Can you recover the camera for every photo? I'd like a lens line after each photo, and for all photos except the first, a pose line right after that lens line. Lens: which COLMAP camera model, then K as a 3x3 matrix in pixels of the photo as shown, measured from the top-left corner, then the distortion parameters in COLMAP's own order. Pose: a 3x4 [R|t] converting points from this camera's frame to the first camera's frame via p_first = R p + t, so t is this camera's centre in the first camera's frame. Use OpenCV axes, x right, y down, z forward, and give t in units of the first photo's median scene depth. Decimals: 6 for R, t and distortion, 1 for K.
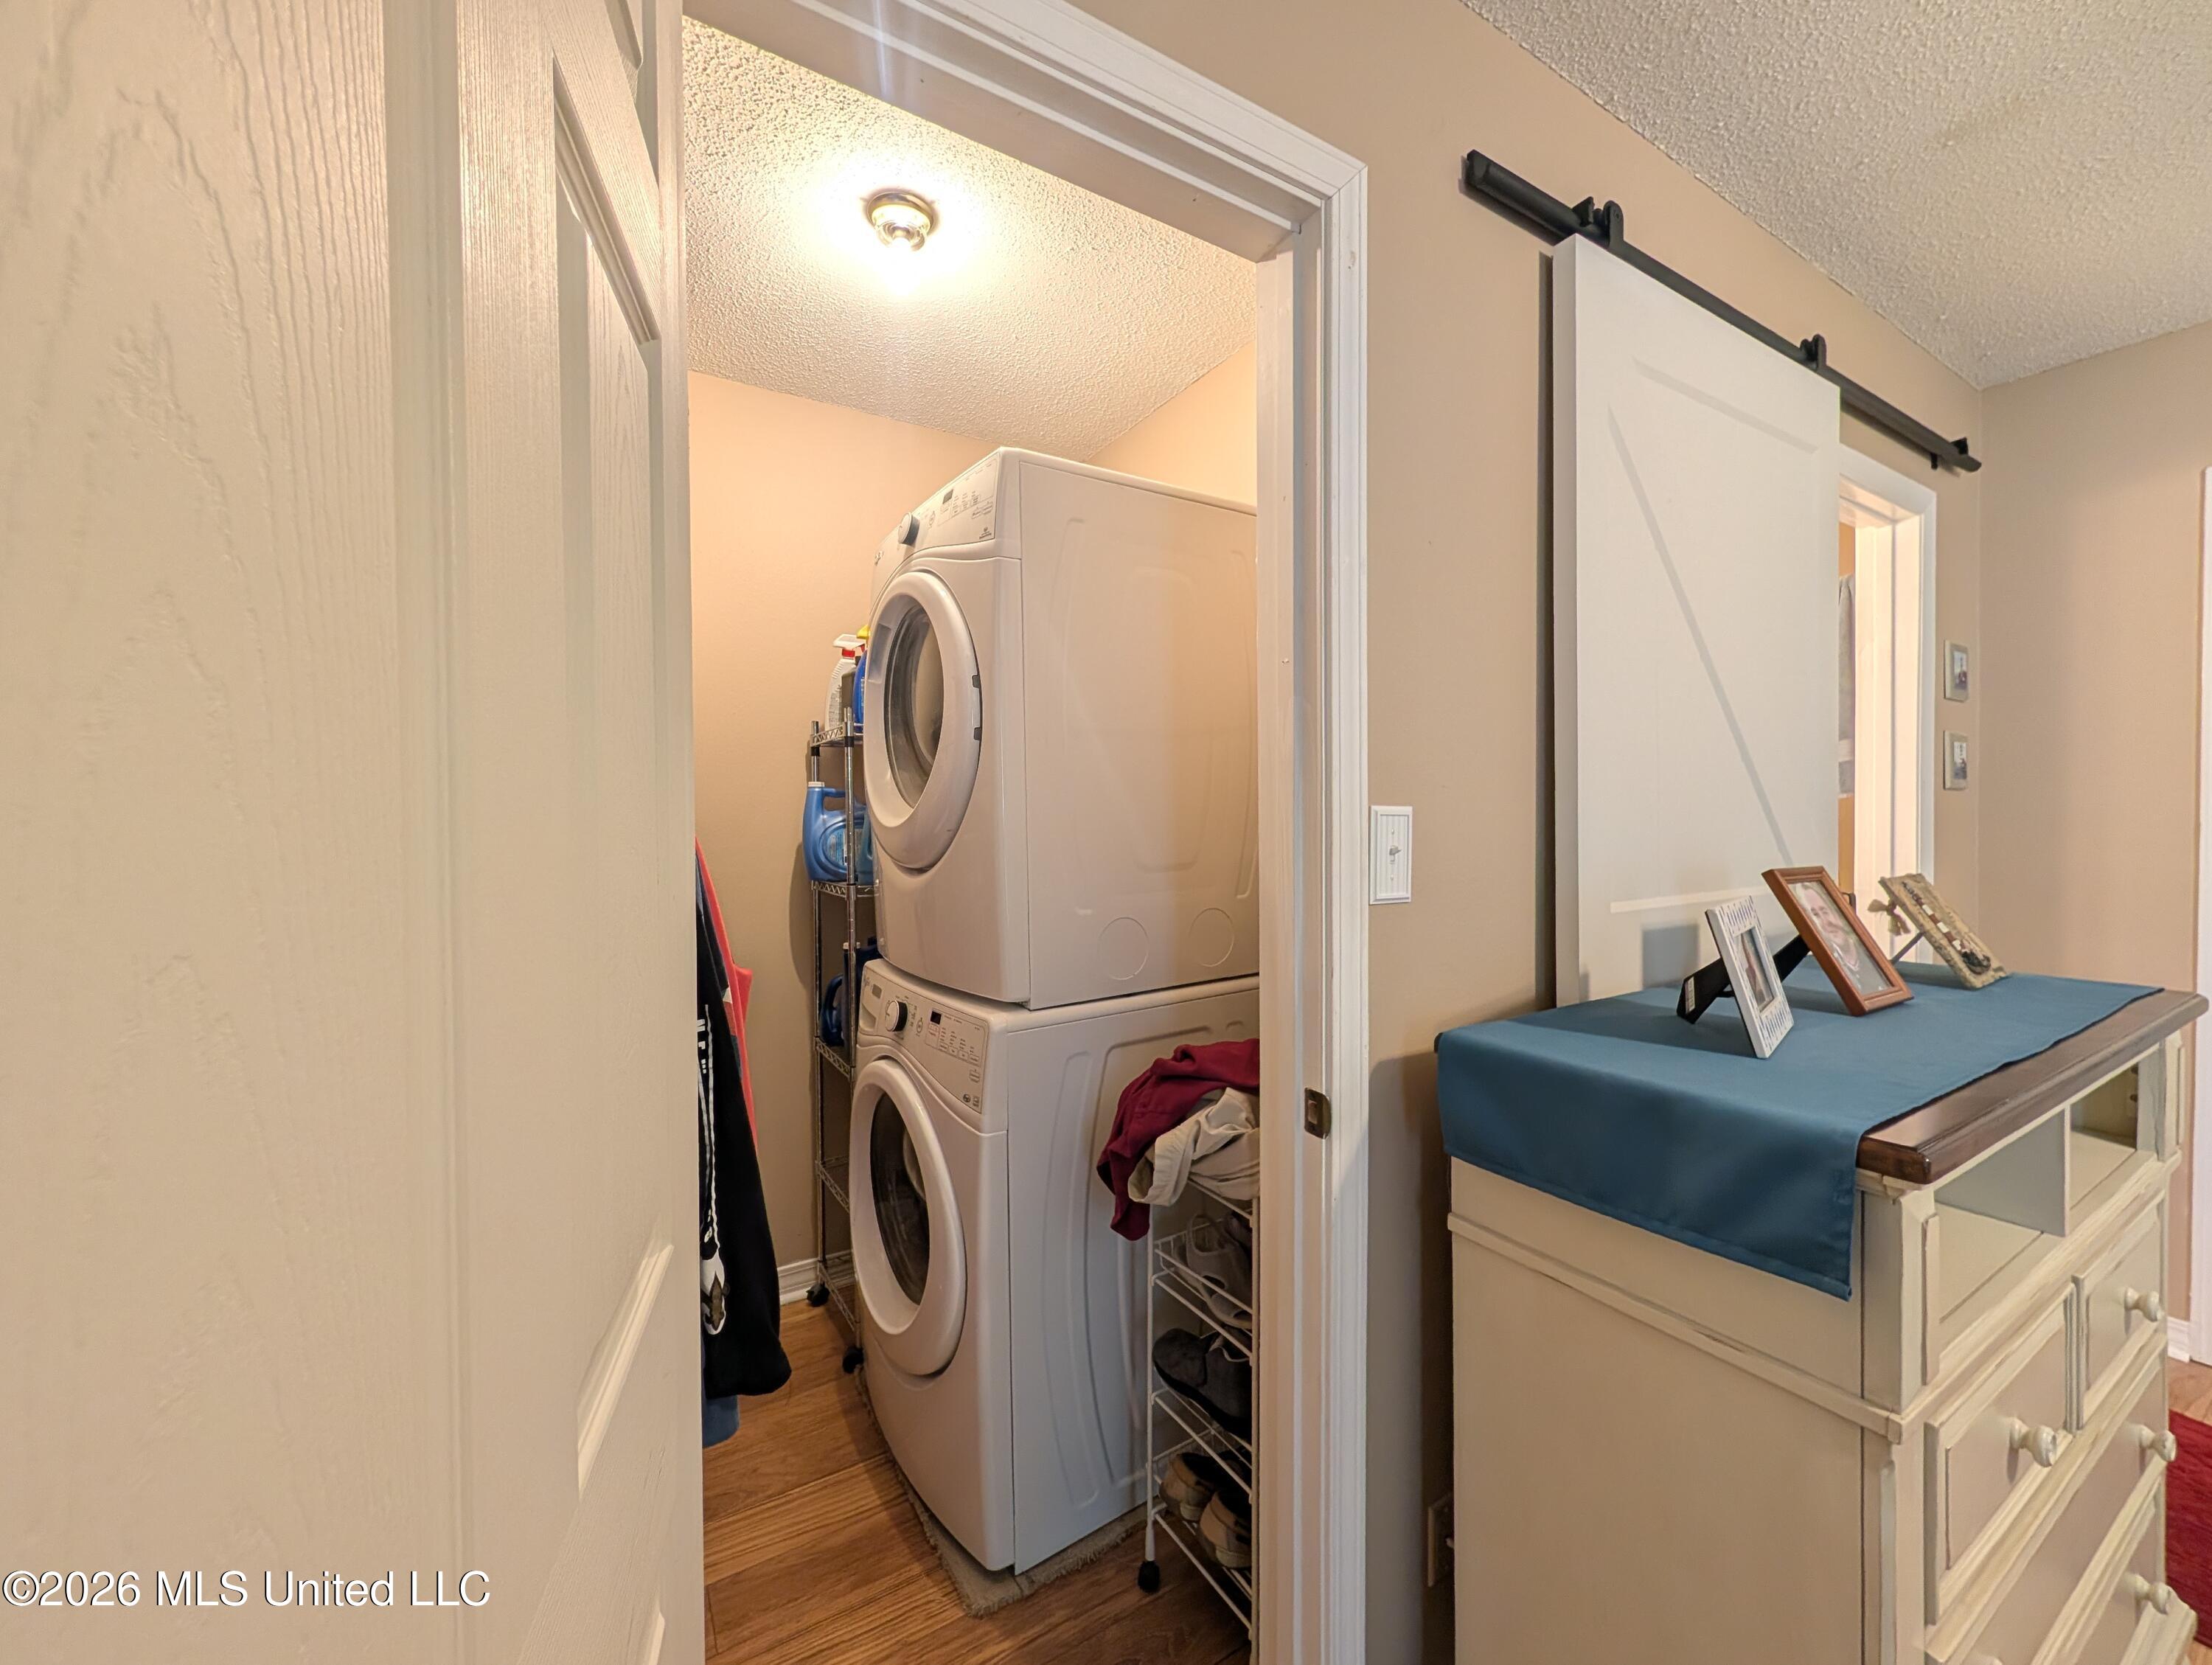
lens RADIAL K [[853.8, 0, 1097.6], [0, 853.8, 839.4], [0, 0, 1]] dist [-0.000142, 0.000414]
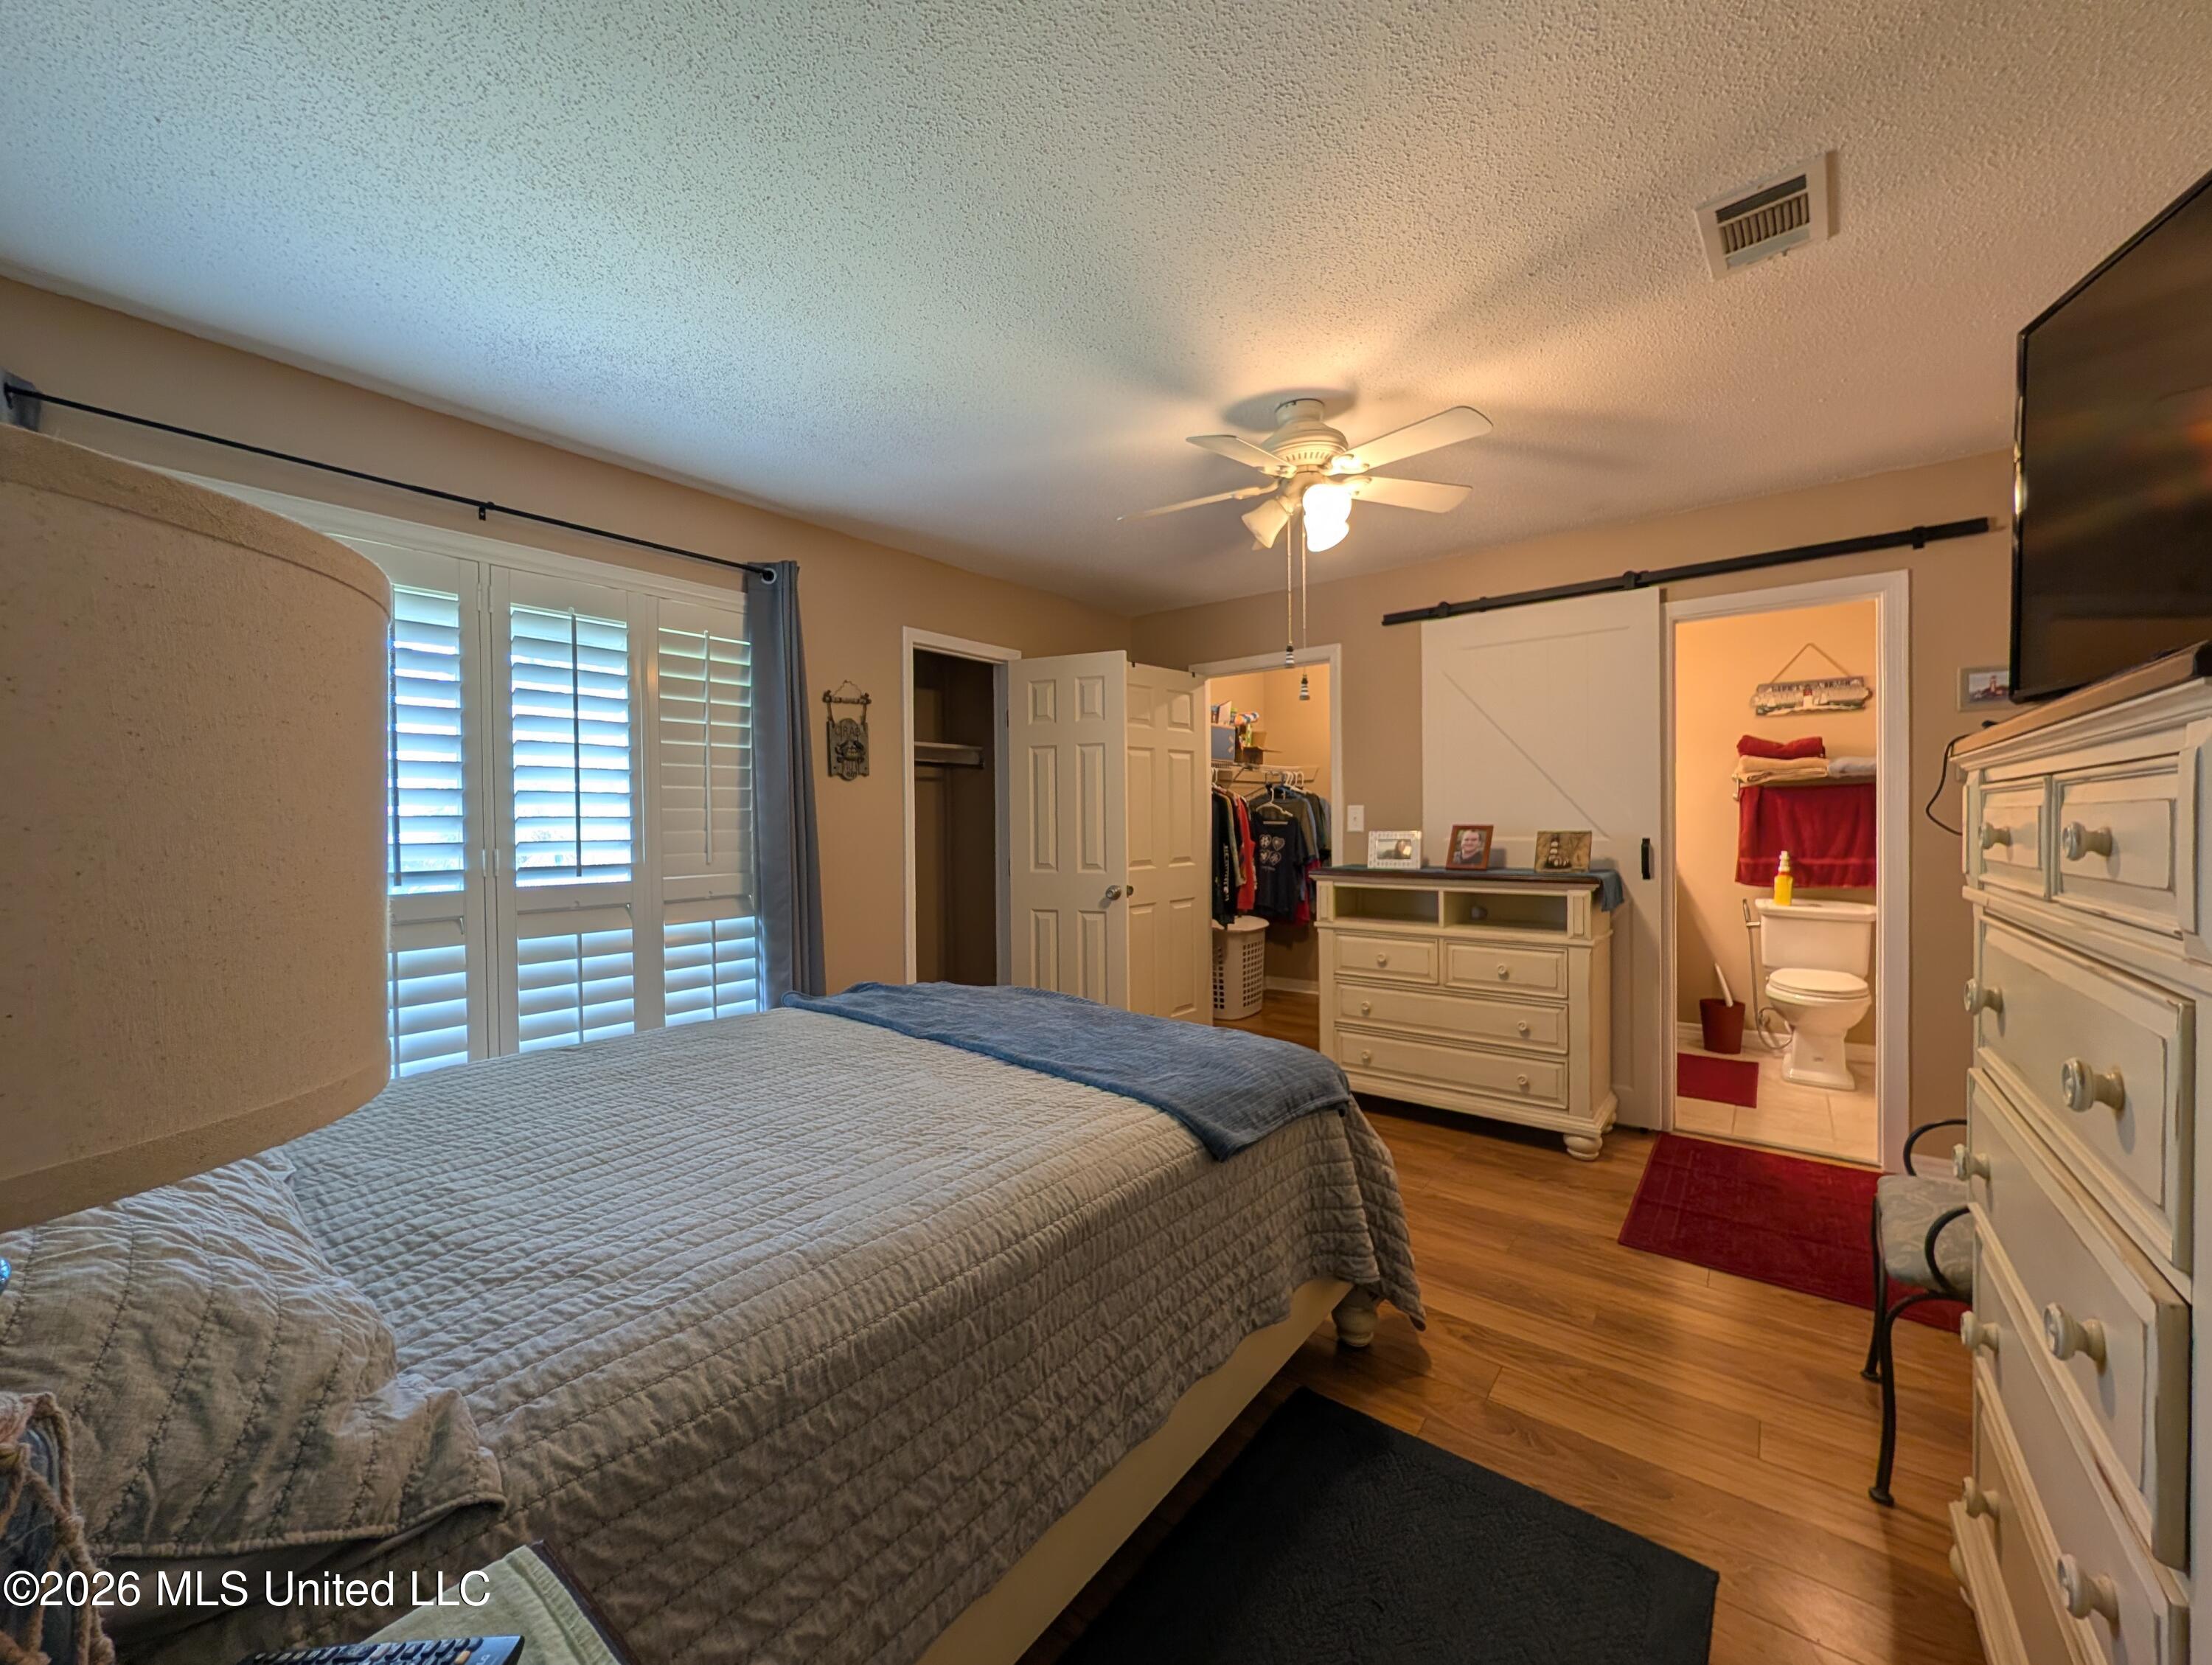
lens RADIAL K [[853.8, 0, 1109.0], [0, 853.8, 830.5], [0, 0, 1]] dist [-0.000142, 0.000414]
pose [[0.362553, 0.016582, -0.931815, 2.650757], [-0.015507, 0.999811, 0.011759, 0.036022], [0.931834, 0.010186, 0.362742, -1.040193]]
